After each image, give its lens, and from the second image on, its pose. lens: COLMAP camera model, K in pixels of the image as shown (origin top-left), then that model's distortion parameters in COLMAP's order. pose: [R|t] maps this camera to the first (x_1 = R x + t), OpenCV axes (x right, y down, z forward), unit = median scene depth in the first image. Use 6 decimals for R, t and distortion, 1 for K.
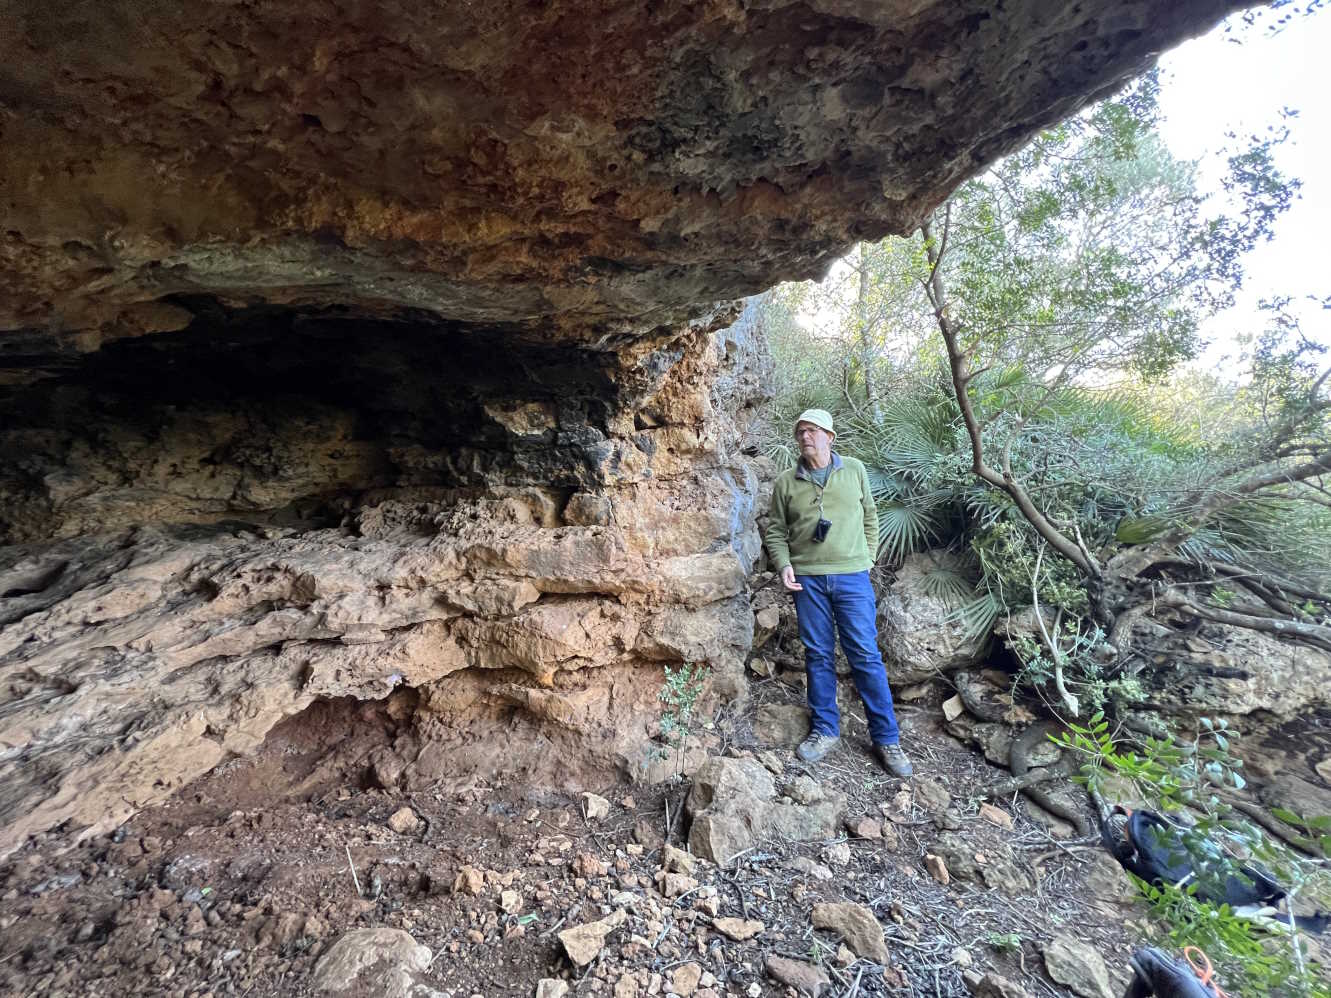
lens RADIAL K [[536.2, 0, 662.7], [0, 536.2, 504.7], [0, 0, 1]] dist [-0.000036, 0.000047]
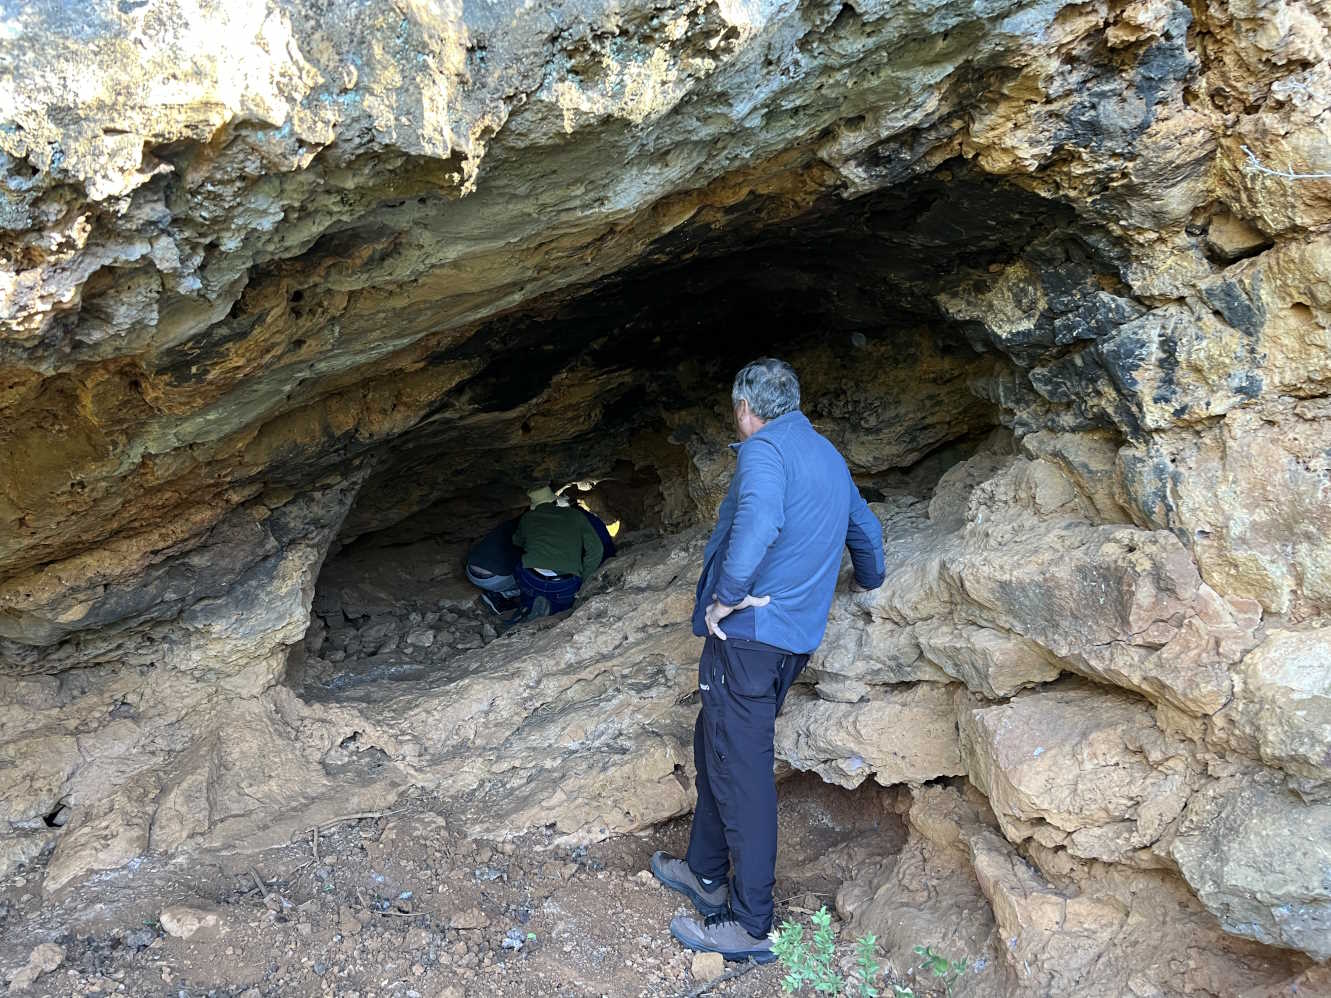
lens RADIAL K [[1006.2, 0, 664.2], [0, 1006.2, 500.9], [0, 0, 1]] dist [0.012746, -0.001865]
pose [[0.267635, 0.012839, -0.963435, 0.526240], [0.144741, 0.988029, 0.053375, -0.076101], [0.952587, -0.153733, 0.262573, 0.443427]]
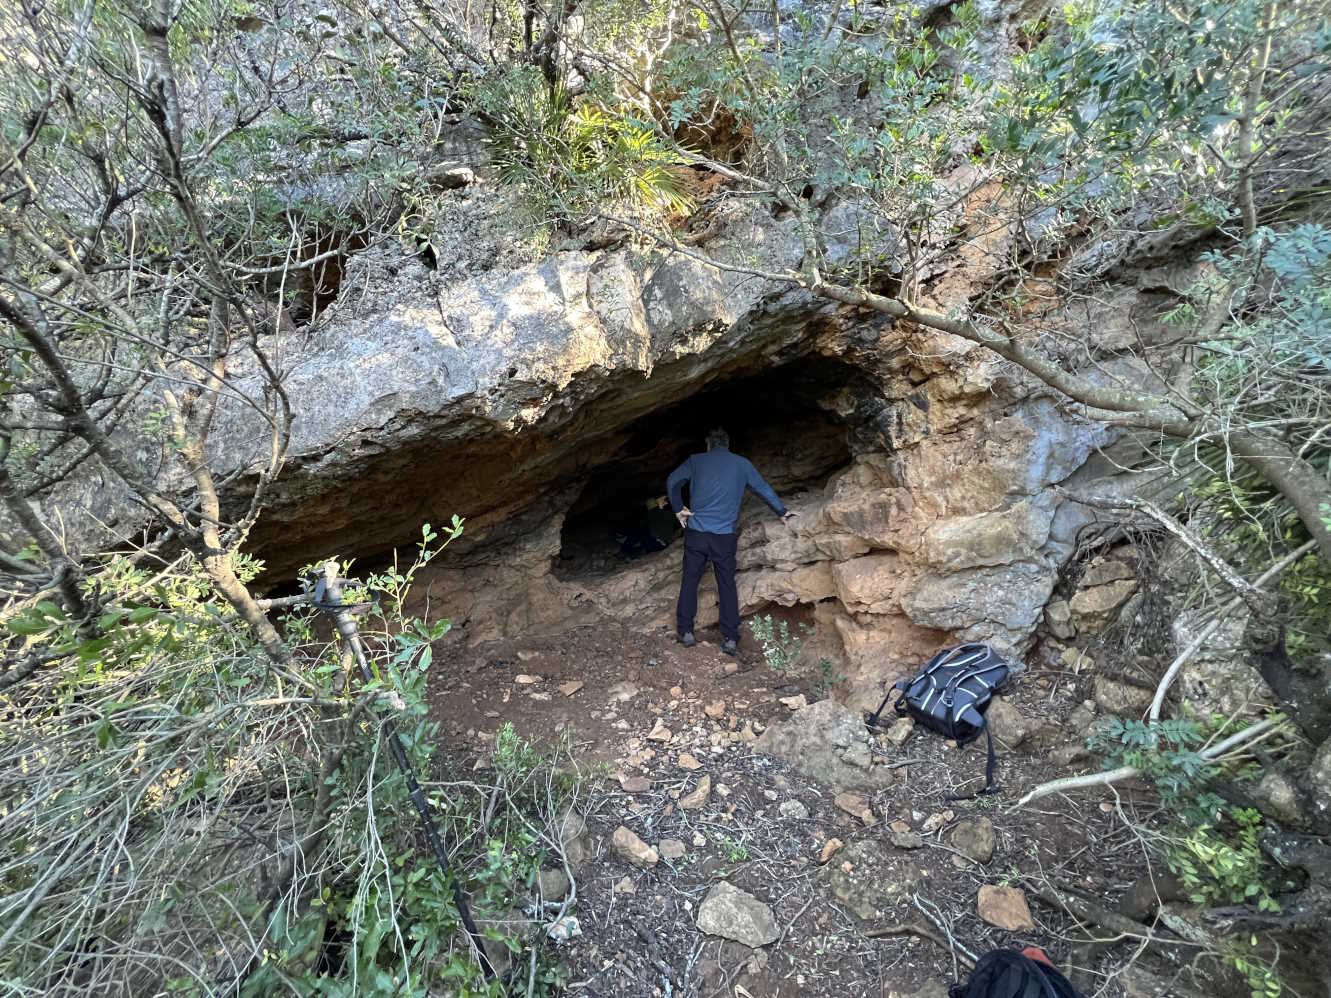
lens RADIAL K [[537.5, 0, 665.5], [0, 537.5, 499.6], [0, 0, 1]] dist [-0.001532, -0.000027]
pose [[0.193295, -0.016787, -0.980997, 0.836466], [0.174306, 0.984536, 0.017498, -0.035305], [0.965533, -0.174376, 0.193232, 0.343546]]
